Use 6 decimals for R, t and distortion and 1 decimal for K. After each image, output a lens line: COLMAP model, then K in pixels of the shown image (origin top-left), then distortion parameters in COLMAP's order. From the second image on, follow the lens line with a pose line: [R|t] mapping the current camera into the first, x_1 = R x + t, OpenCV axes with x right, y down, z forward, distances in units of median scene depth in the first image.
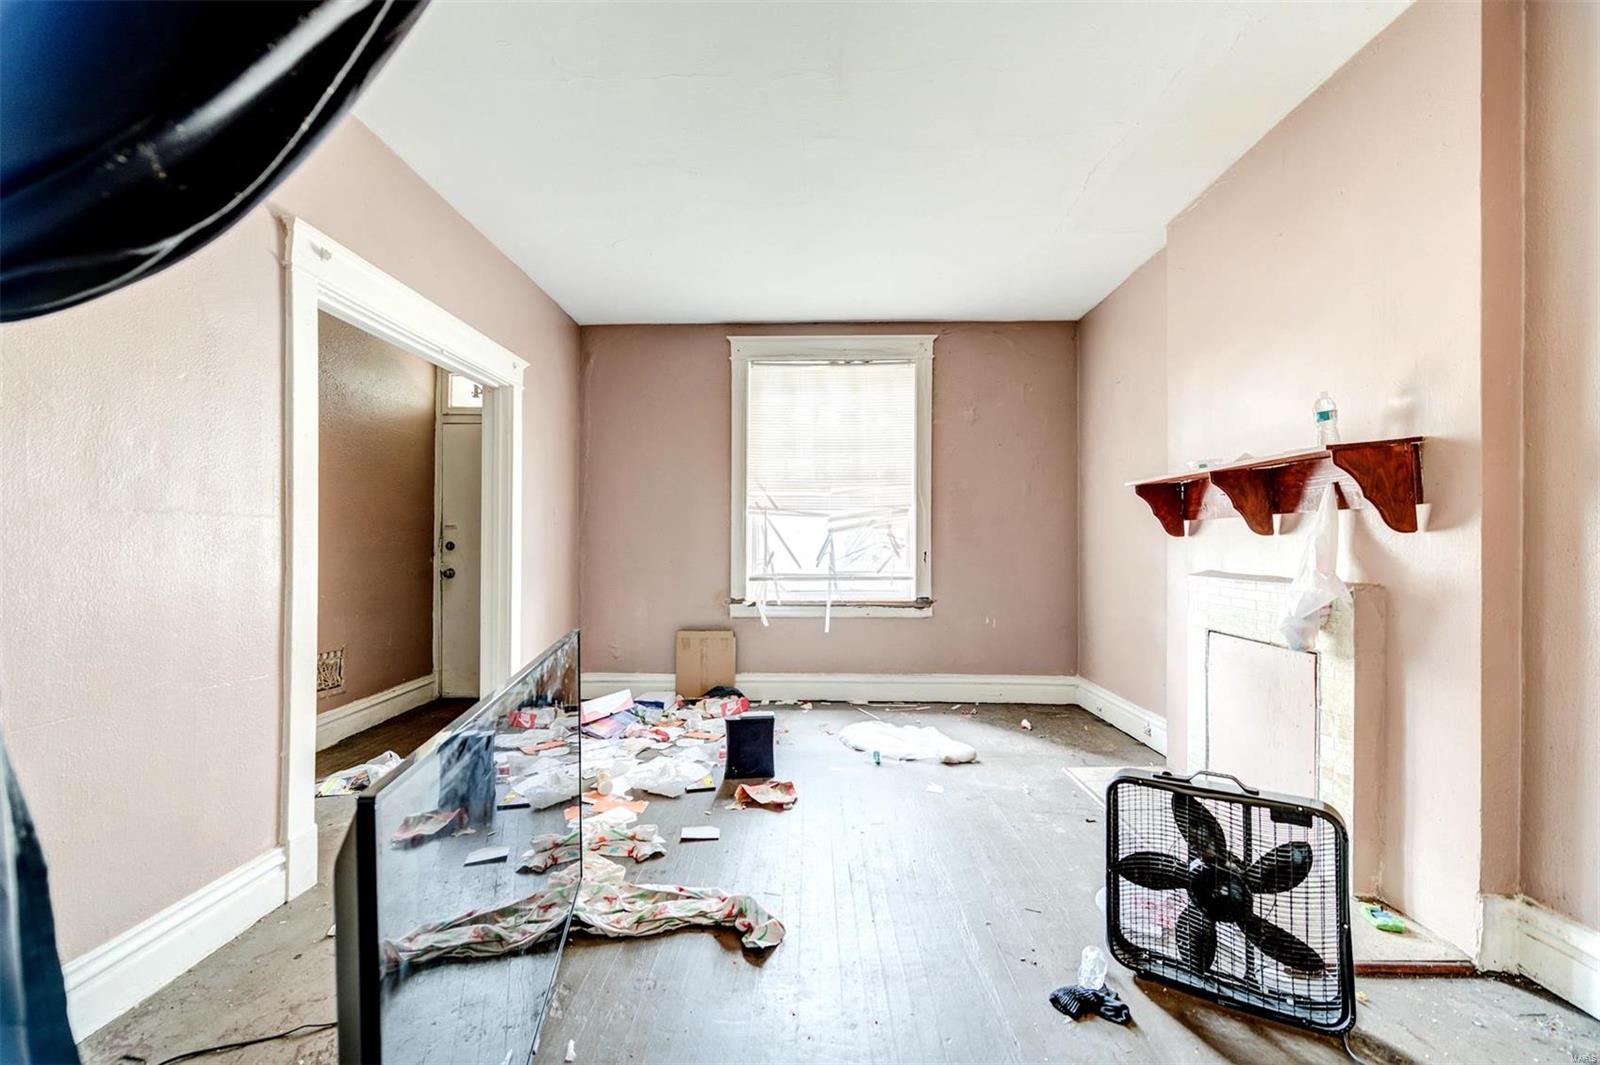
lens RADIAL K [[654.6, 0, 799.6], [0, 654.6, 539.0], [0, 0, 1]] dist [0.006832, -0.000433]
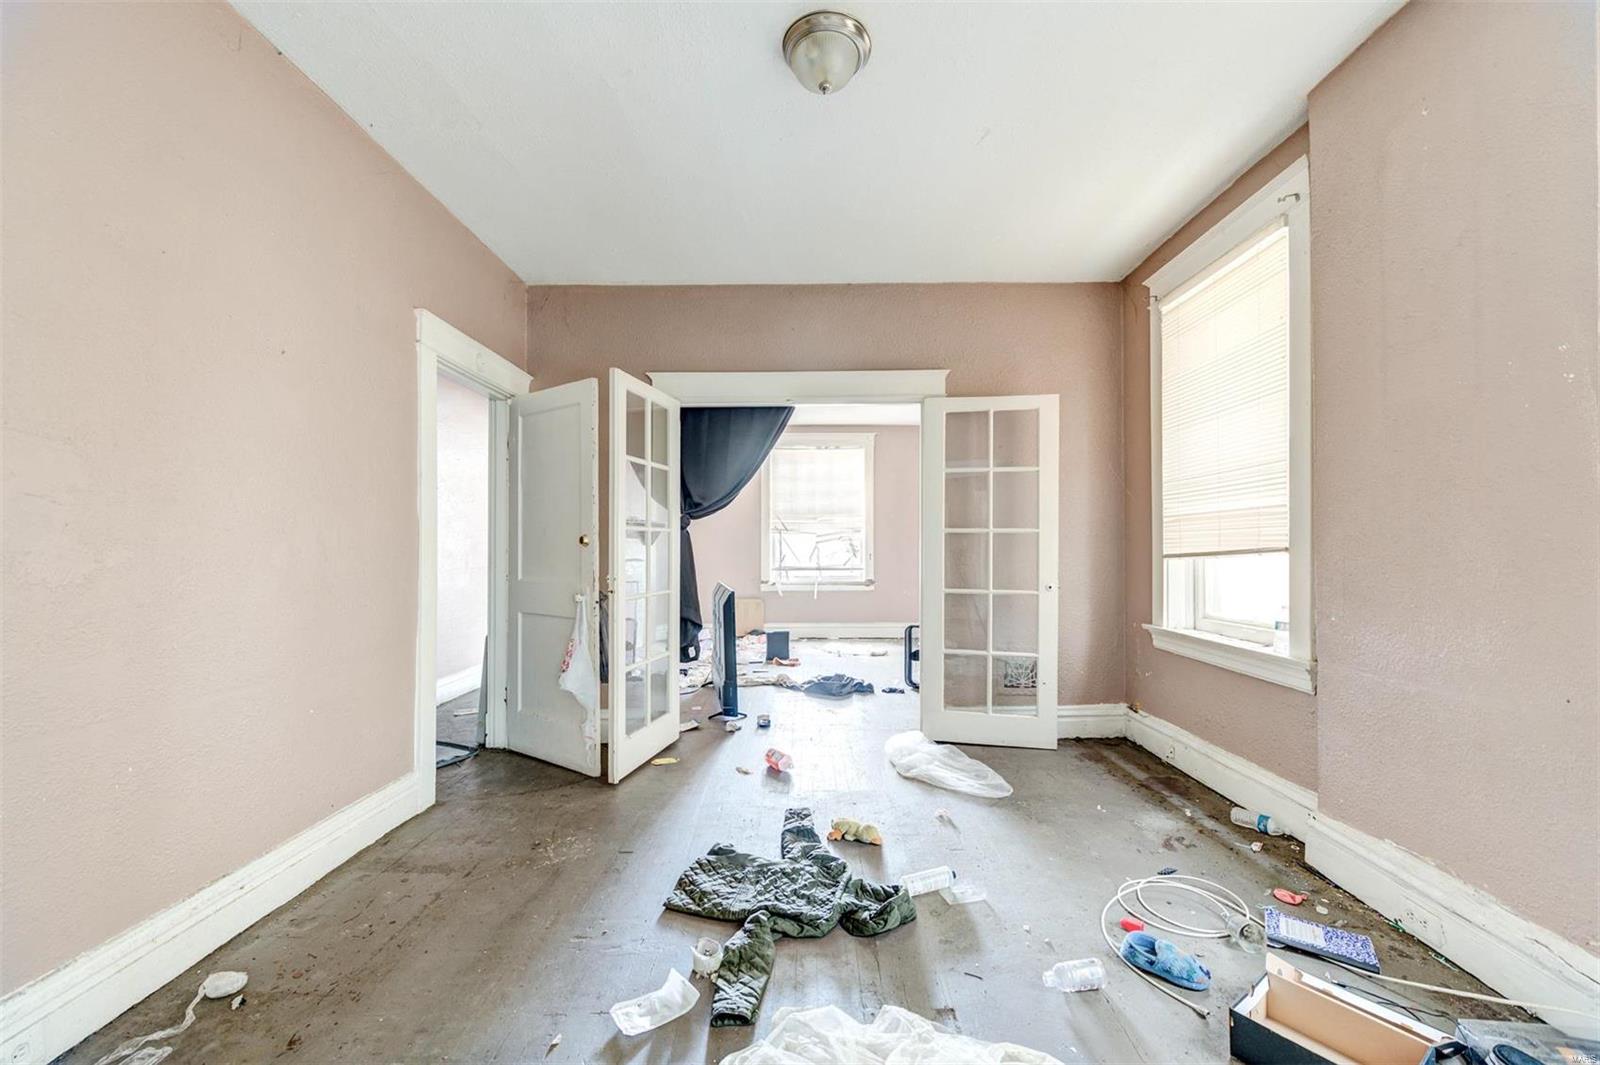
lens RADIAL K [[654.6, 0, 806.2], [0, 654.6, 540.9], [0, 0, 1]] dist [0.006832, -0.000433]
pose [[0.999811, -0.001629, 0.019362, -0.017328], [0.001752, 0.999979, -0.006314, -0.004766], [-0.019351, 0.006347, 0.999793, -0.772980]]
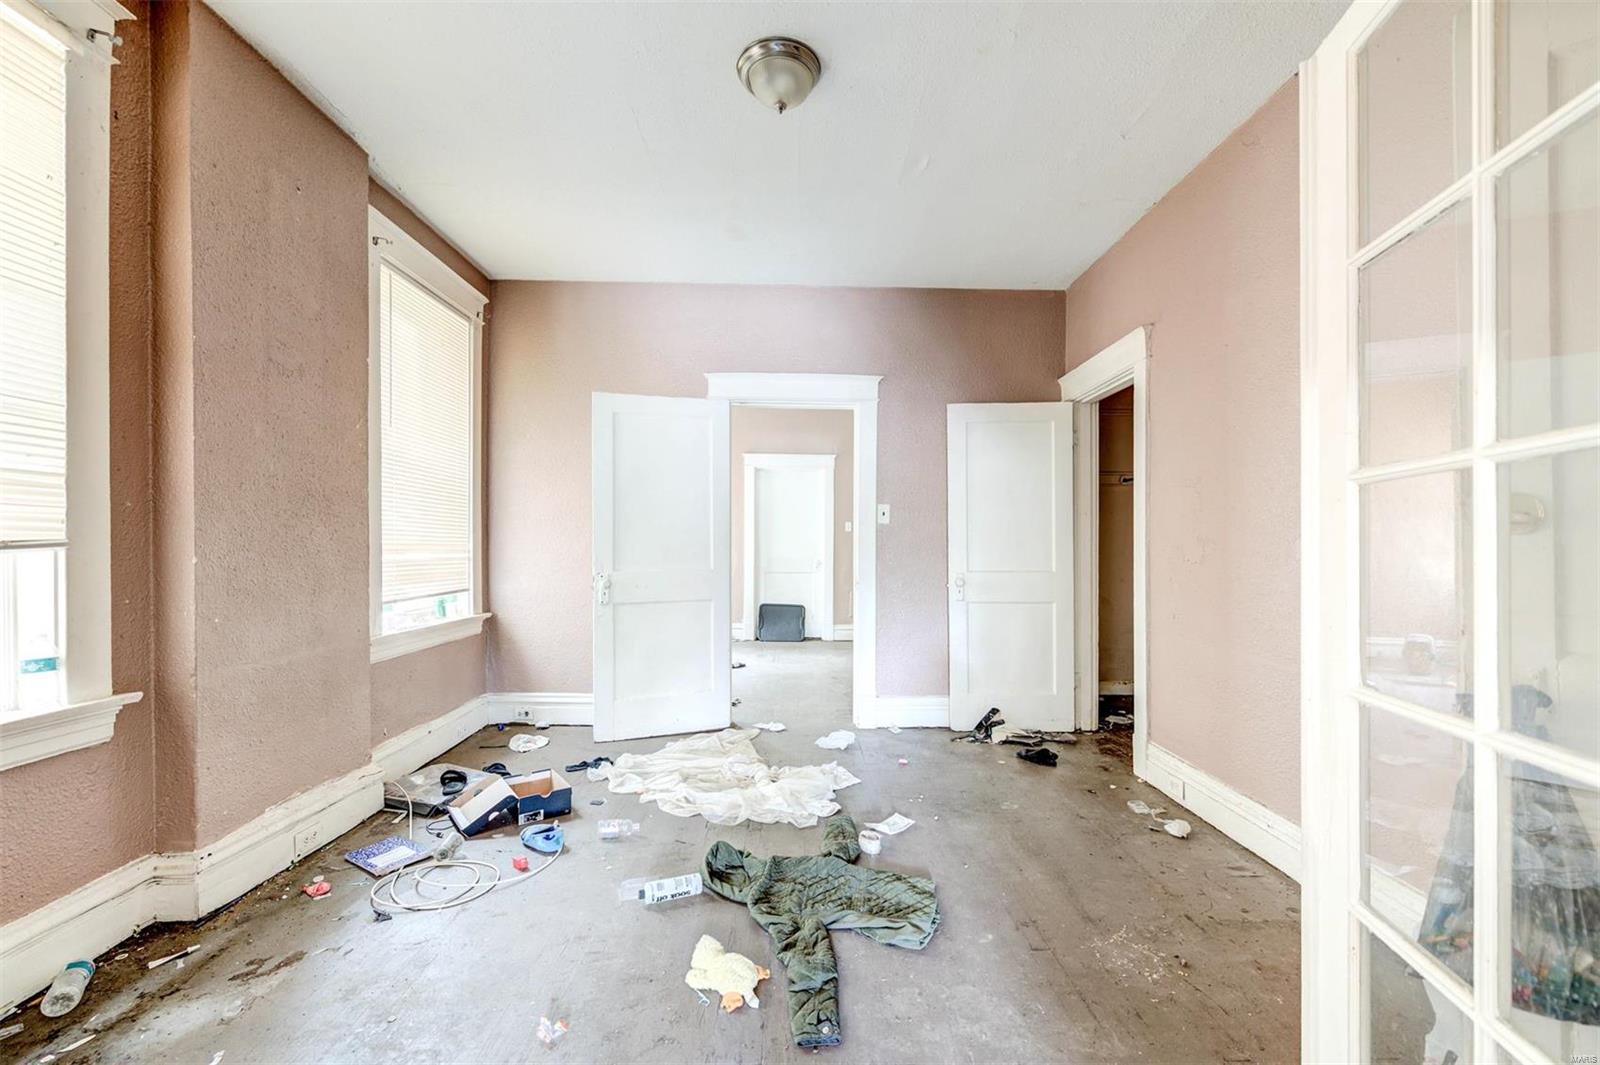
lens RADIAL K [[654.6, 0, 801.8], [0, 654.6, 540.3], [0, 0, 1]] dist [0.006832, -0.000433]
pose [[-0.999555, -0.004975, -0.029412, 0.028680], [-0.004720, 0.999951, -0.008724, 0.004255], [0.029454, -0.008581, -0.999529, 1.168311]]
